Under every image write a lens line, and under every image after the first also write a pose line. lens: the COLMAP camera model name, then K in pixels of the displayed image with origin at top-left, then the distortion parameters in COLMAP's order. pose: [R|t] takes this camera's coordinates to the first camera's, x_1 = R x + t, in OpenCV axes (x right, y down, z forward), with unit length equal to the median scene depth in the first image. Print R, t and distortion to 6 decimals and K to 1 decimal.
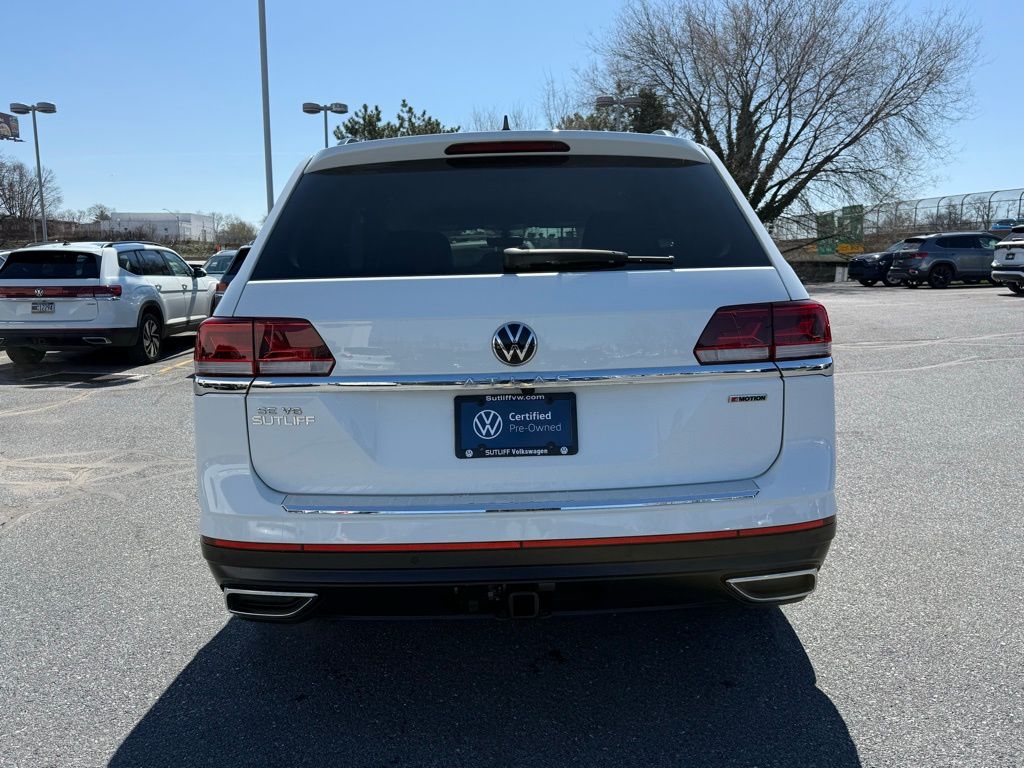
lens RADIAL K [[794.2, 0, 512.0], [0, 794.2, 384.0], [0, 0, 1]] dist [0.009512, -0.010982]
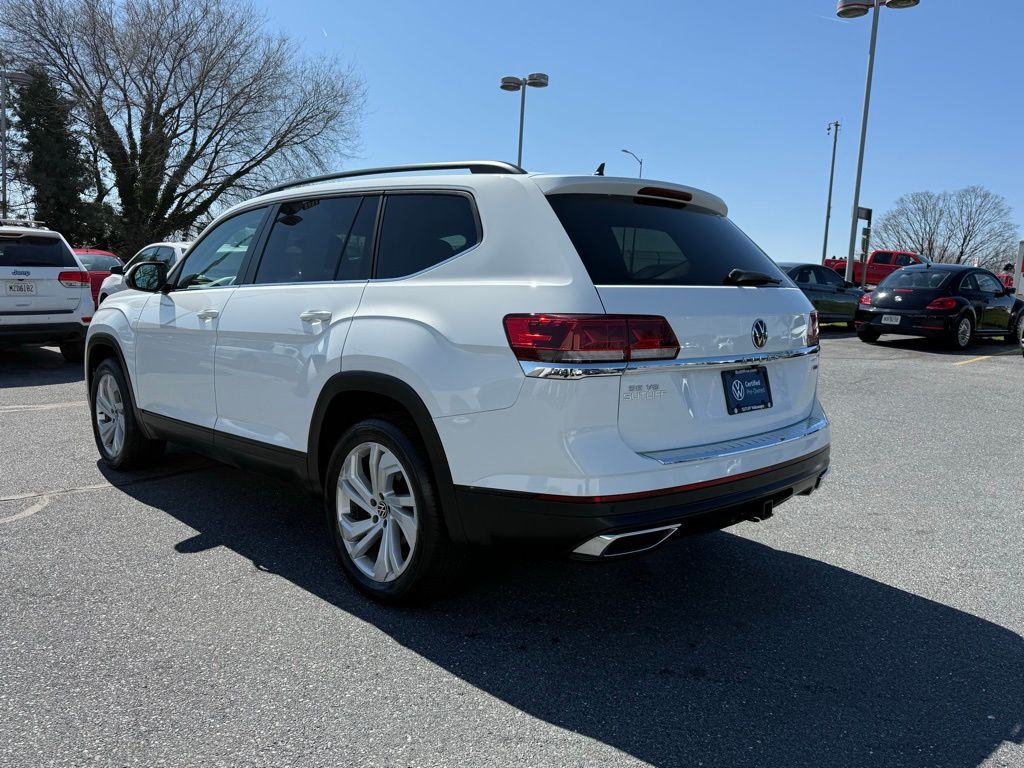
lens RADIAL K [[789.0, 0, 508.6], [0, 789.0, 384.7], [0, 0, 1]] dist [0.054666, -0.077732]
pose [[0.726817, -0.041581, 0.685571, -1.030119], [0.050134, 0.998715, 0.007424, 0.006953], [-0.684999, 0.028975, 0.727968, 0.179631]]
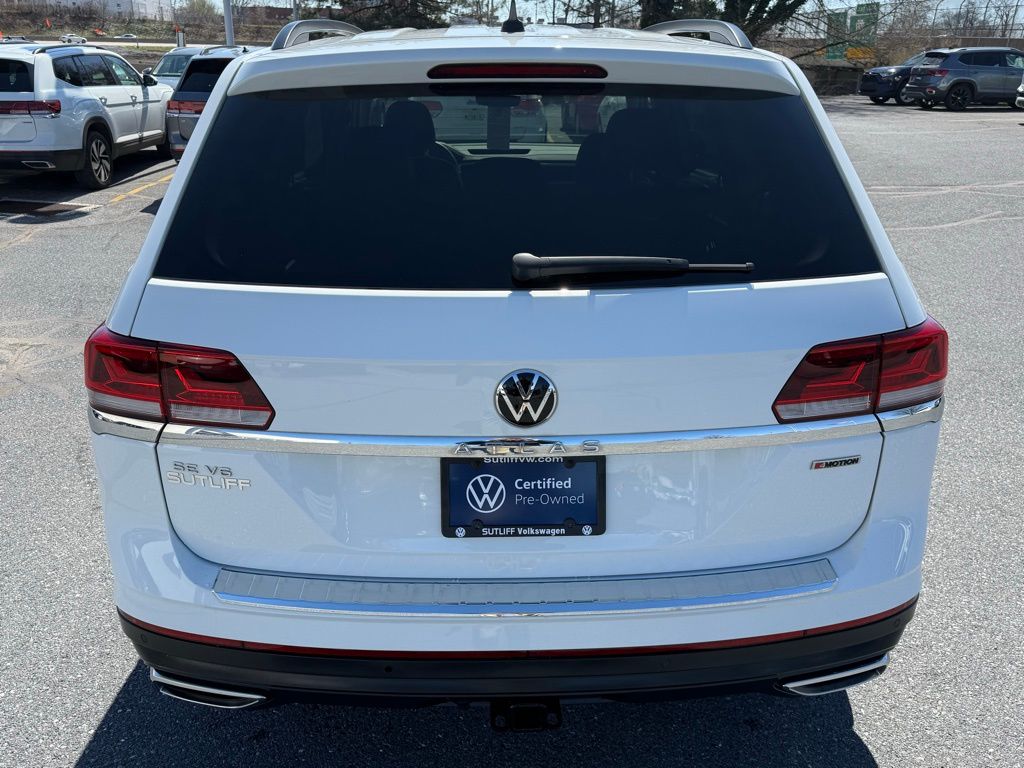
lens RADIAL K [[789.0, 0, 508.6], [0, 789.0, 384.7], [0, 0, 1]] dist [0.054666, -0.077732]
pose [[0.999573, 0.018160, 0.022899, -0.021765], [-0.023107, 0.970802, 0.238767, -0.175190], [-0.017894, -0.239194, 0.970807, 0.235029]]
